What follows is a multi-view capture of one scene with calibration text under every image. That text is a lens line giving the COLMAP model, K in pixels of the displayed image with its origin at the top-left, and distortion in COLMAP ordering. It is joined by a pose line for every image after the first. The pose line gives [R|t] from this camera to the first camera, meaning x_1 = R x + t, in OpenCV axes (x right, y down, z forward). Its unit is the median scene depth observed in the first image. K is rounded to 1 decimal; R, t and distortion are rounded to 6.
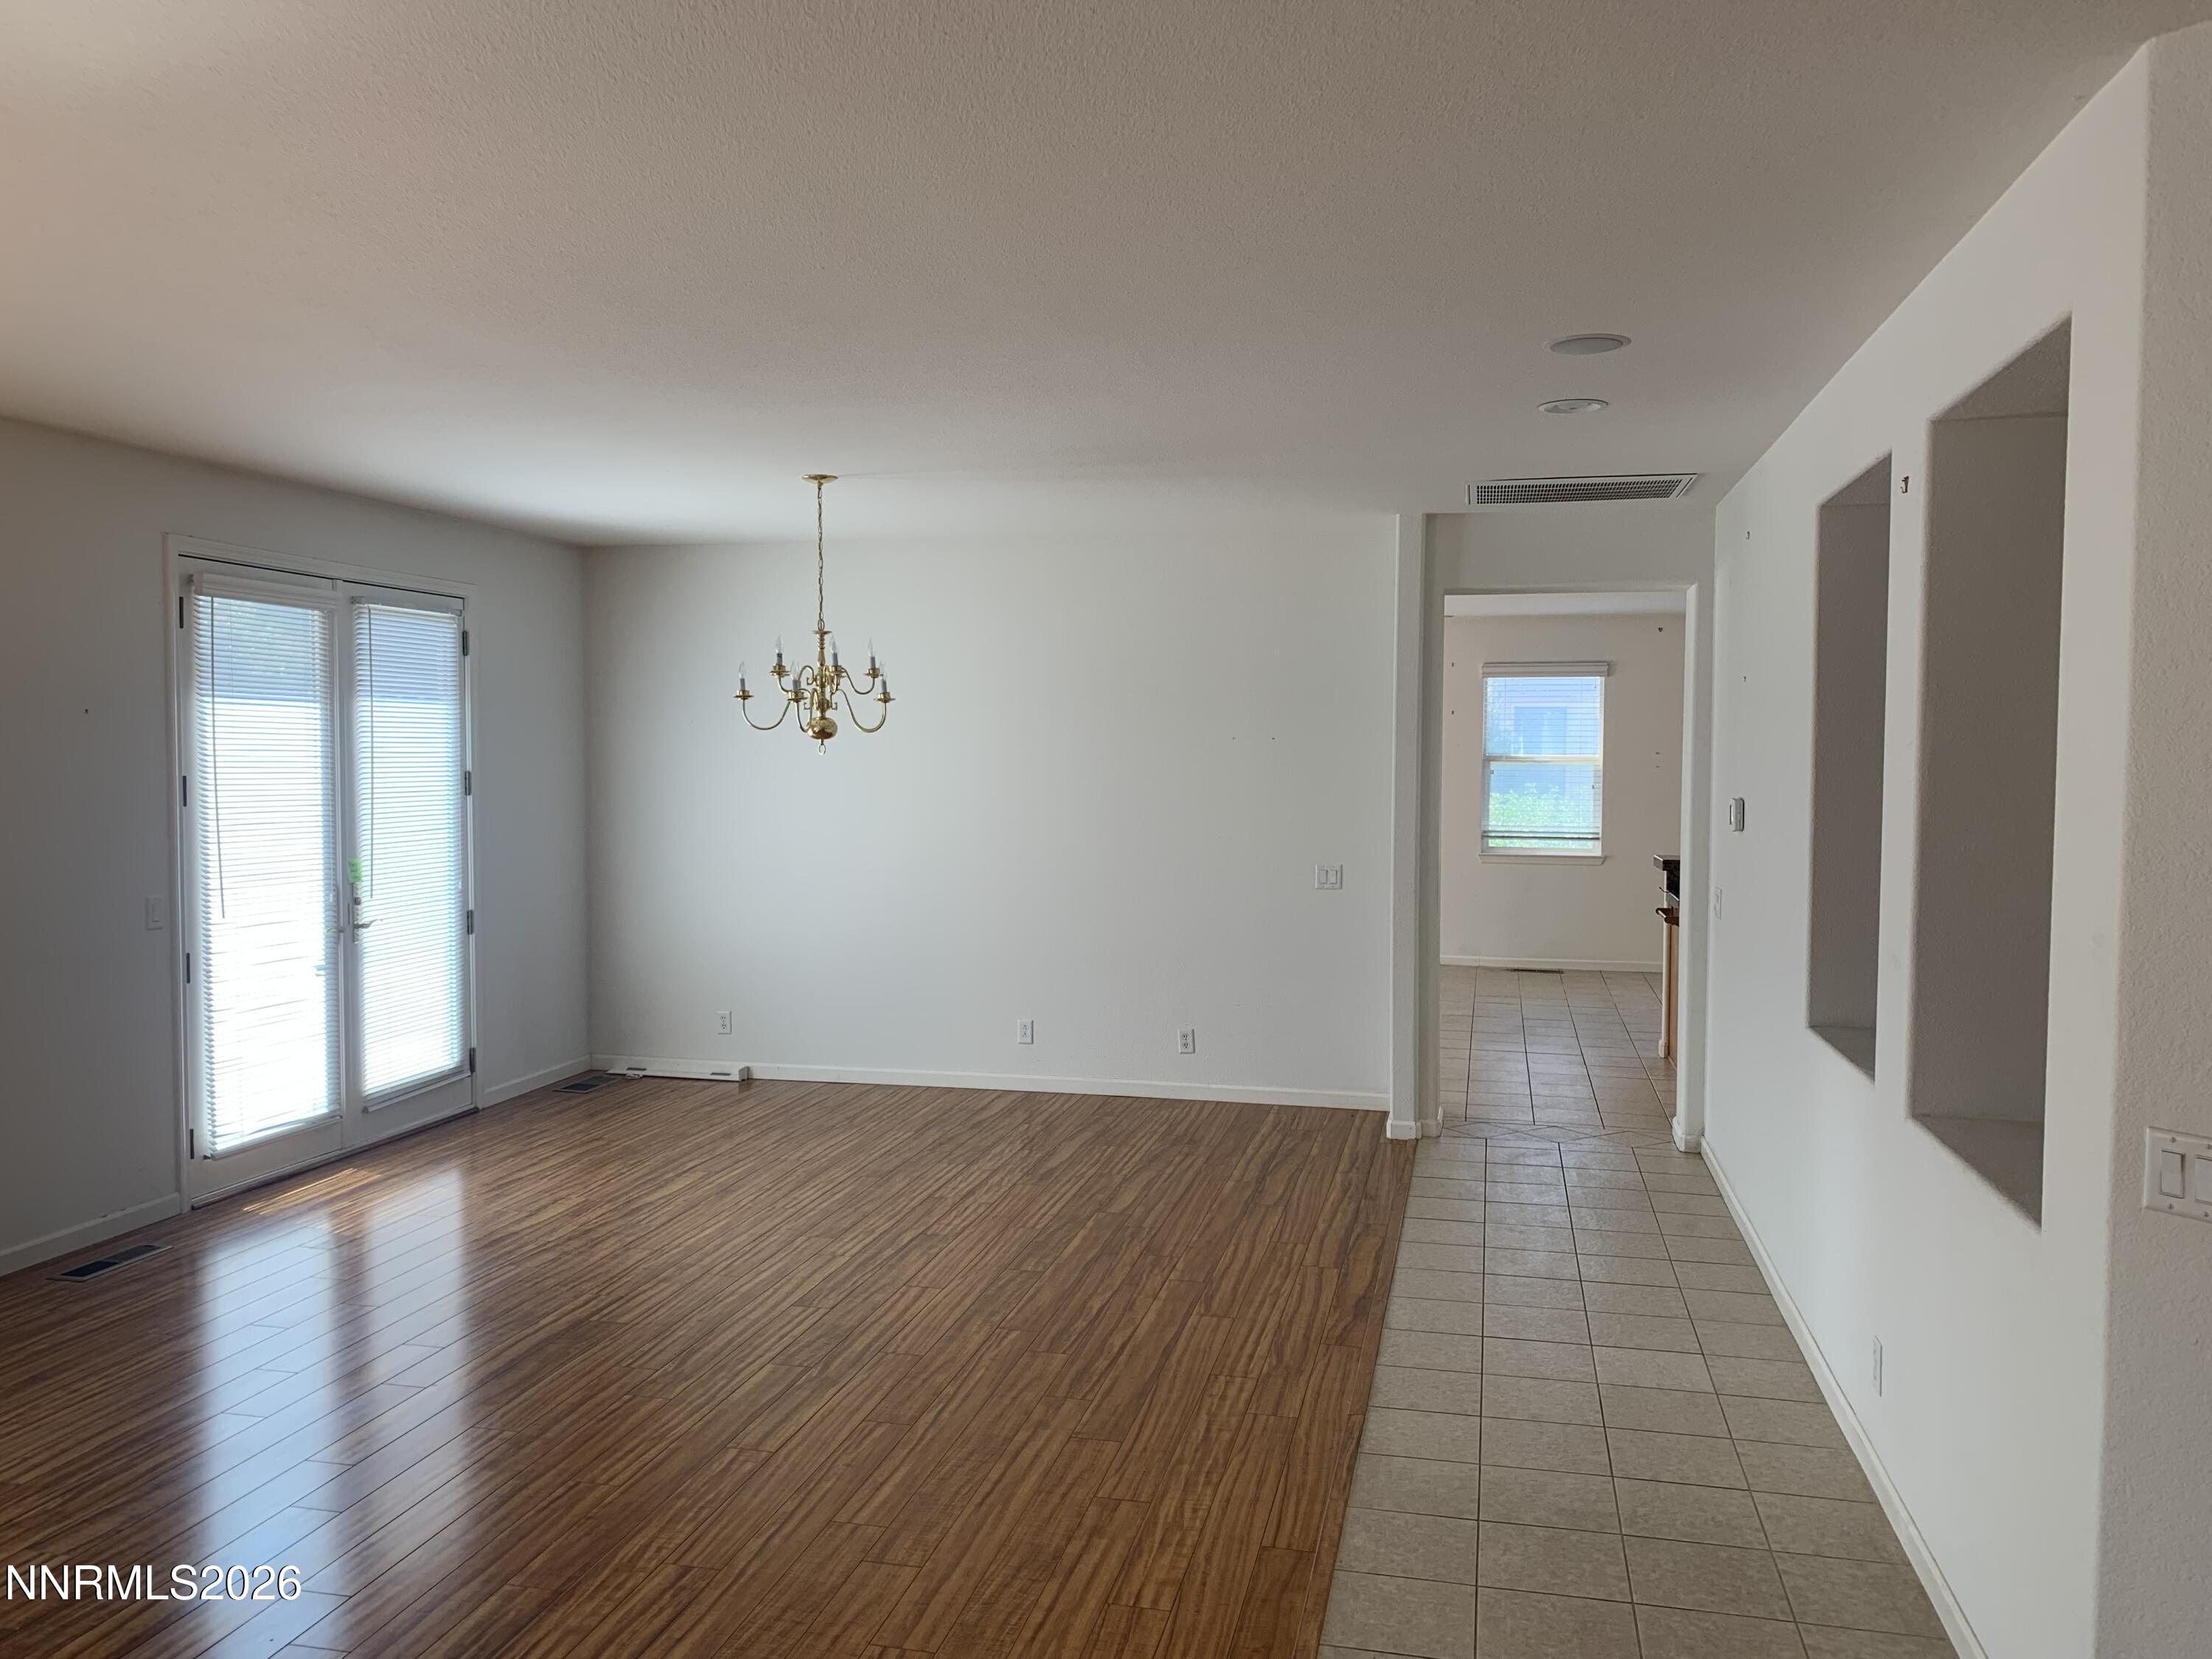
lens RADIAL K [[1688.8, 0, 1110.0], [0, 1688.8, 826.0], [0, 0, 1]] dist [0.036207, -0.040056]
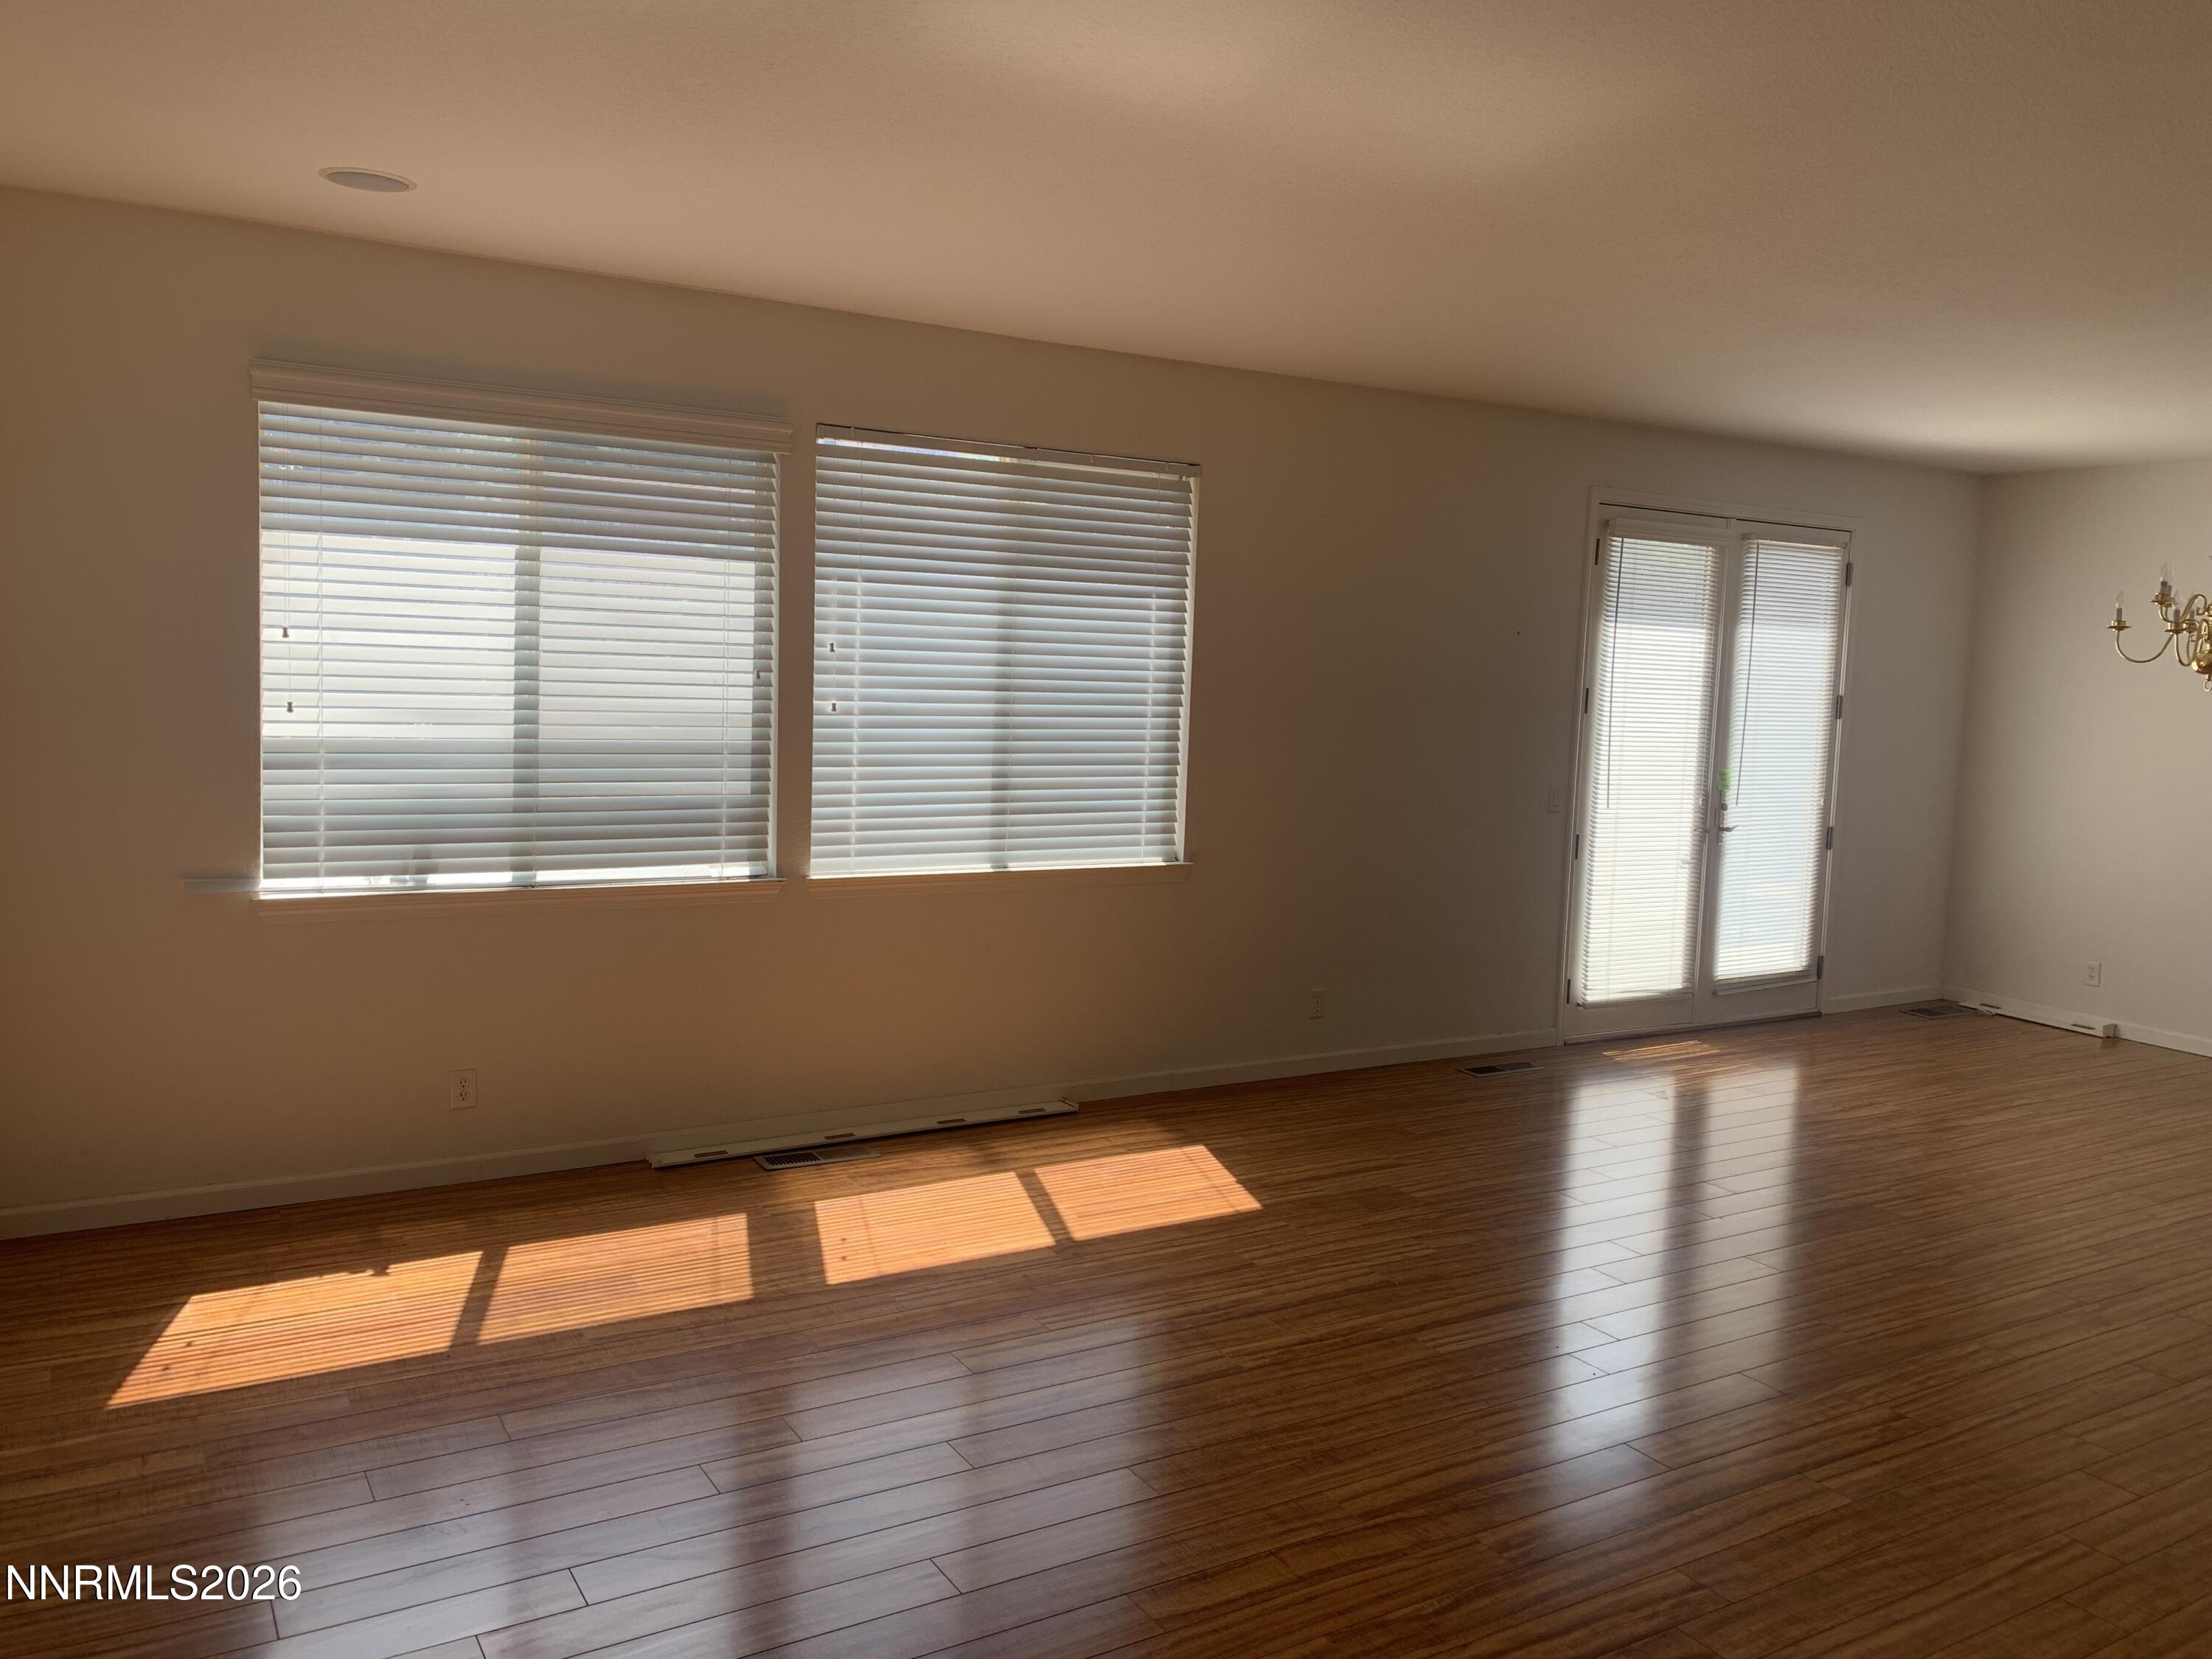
lens RADIAL K [[1688.8, 0, 1115.8], [0, 1688.8, 807.6], [0, 0, 1]] dist [0.036207, -0.040056]
pose [[0.697801, 0.089349, -0.710697, 0.083692], [-0.068036, 0.995971, 0.058413, 0.007754], [0.713053, 0.007593, 0.701069, -0.081229]]
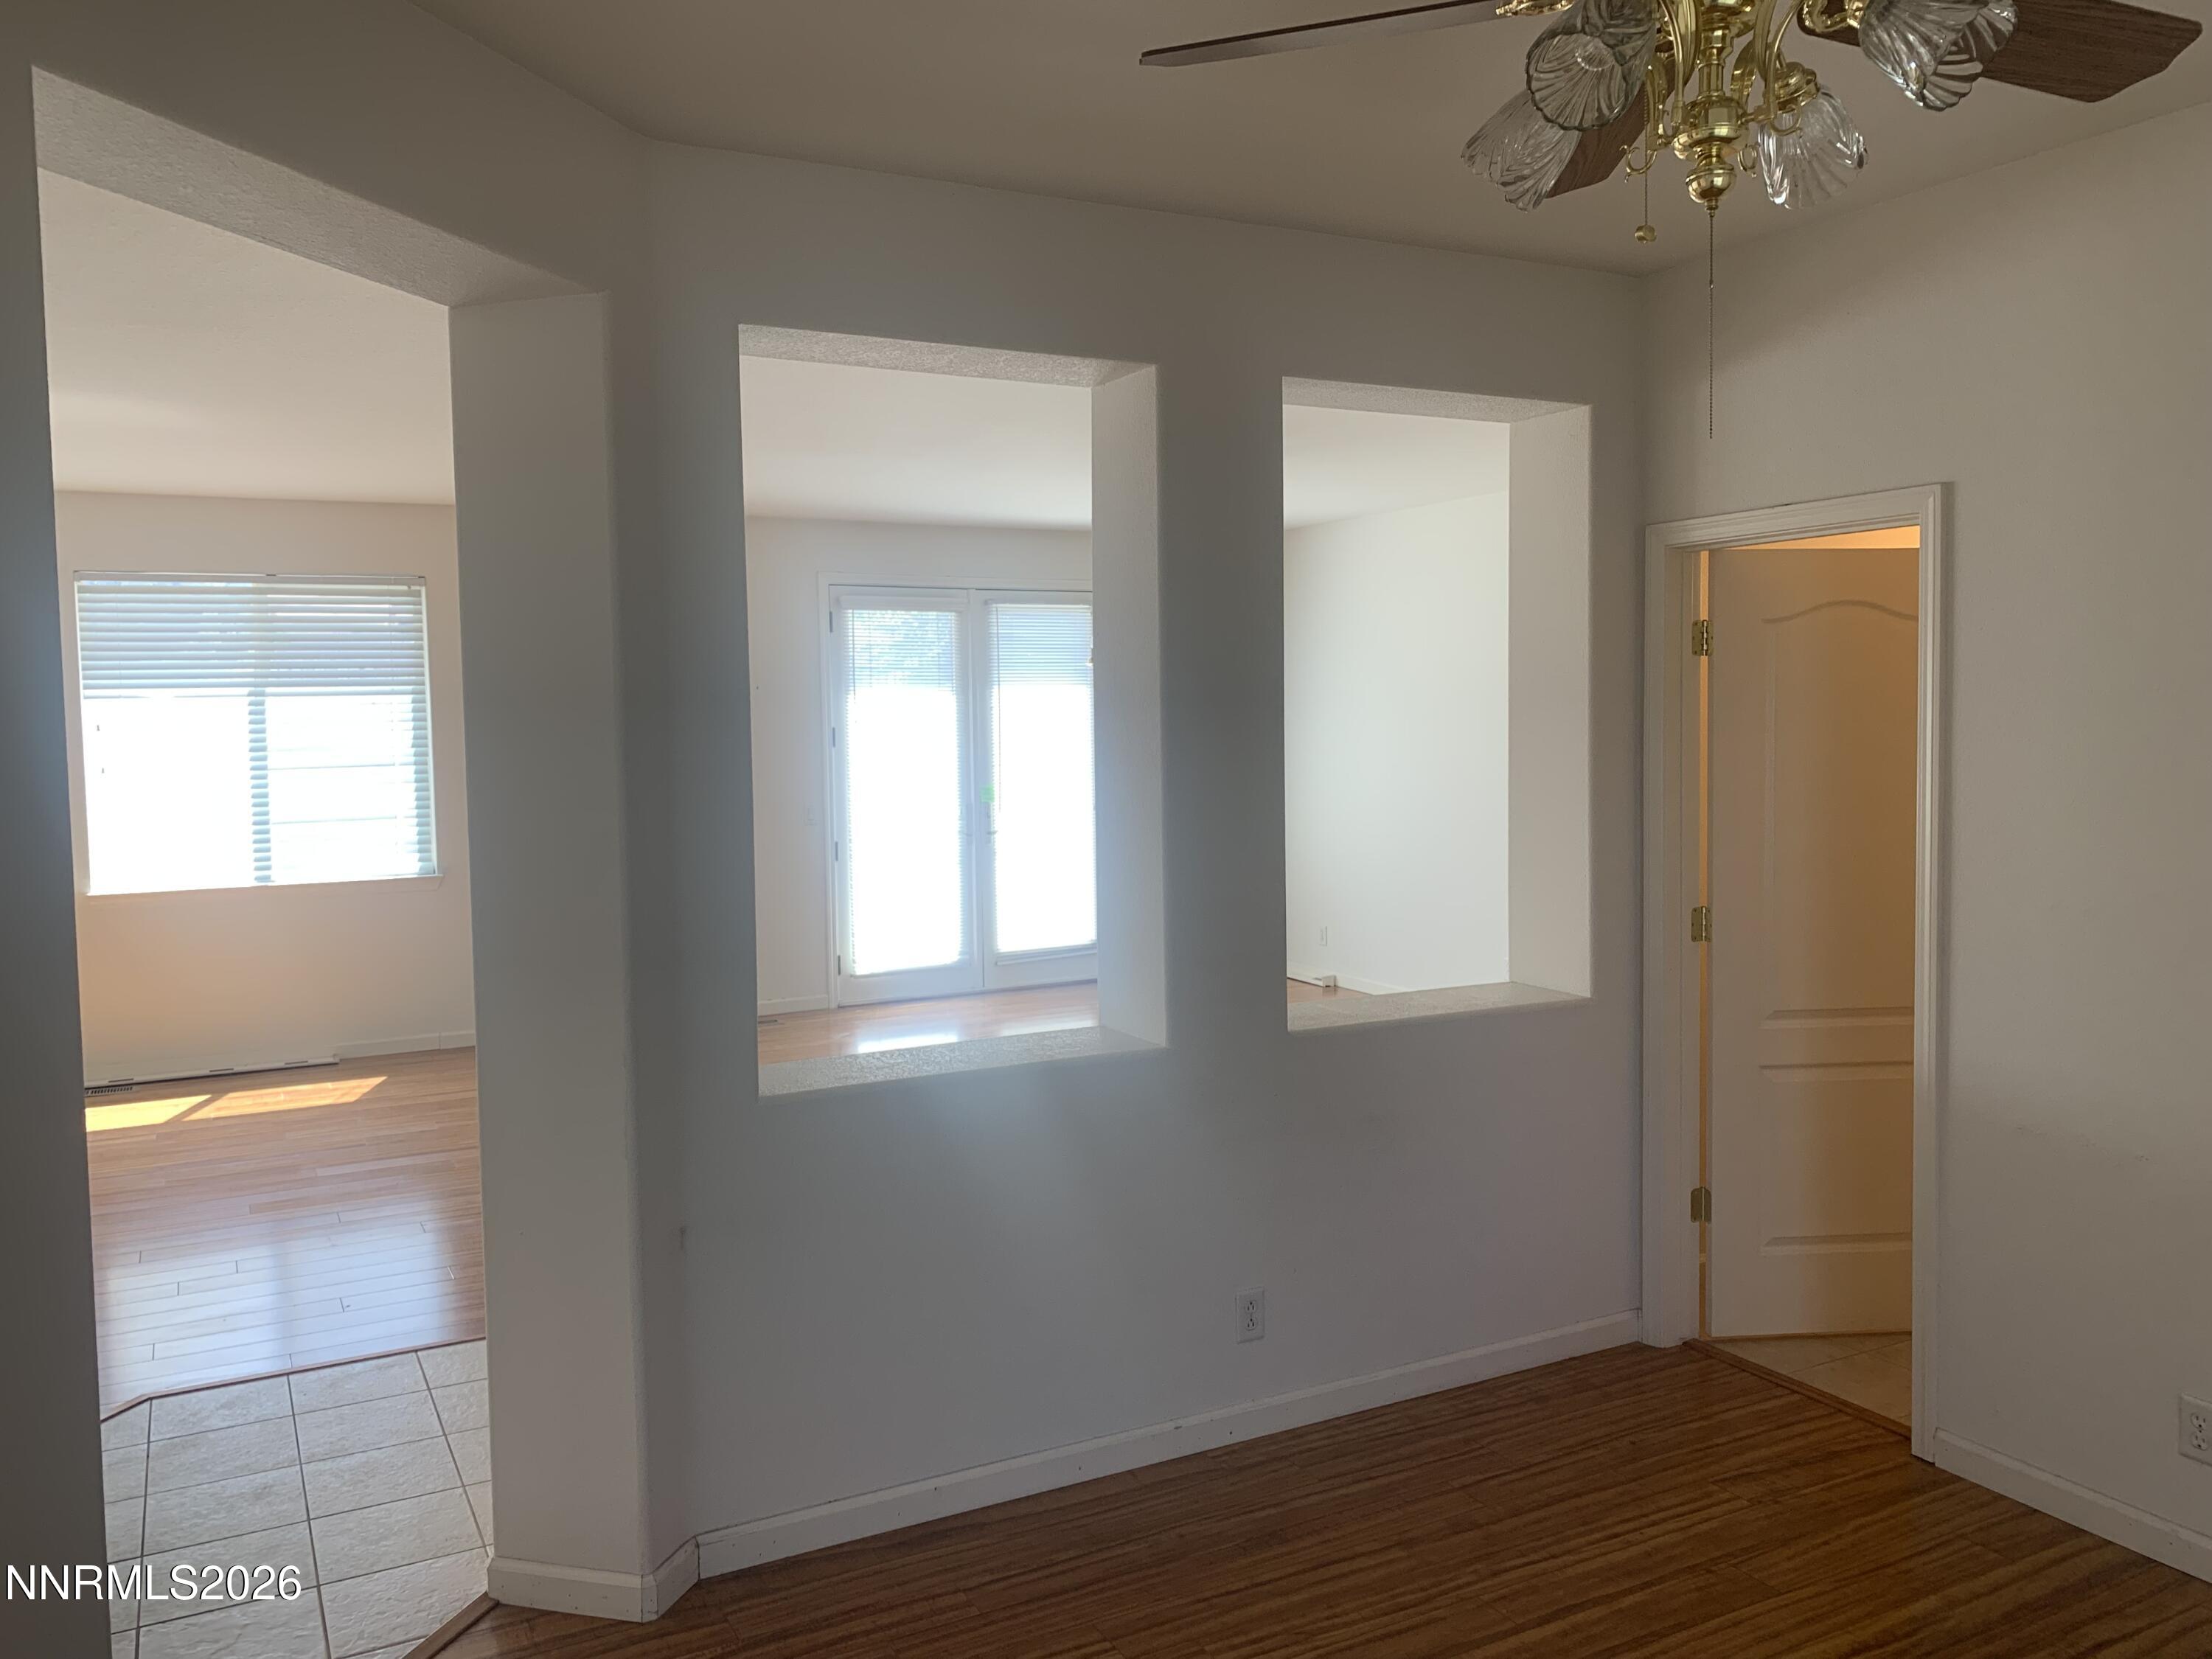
lens RADIAL K [[1688.8, 0, 1124.3], [0, 1688.8, 812.0], [0, 0, 1]] dist [0.036207, -0.040056]
pose [[0.660783, 0.033687, -0.749821, 0.792455], [-0.017087, 0.999409, 0.029843, -0.002728], [0.750383, -0.006908, 0.660968, 0.179033]]
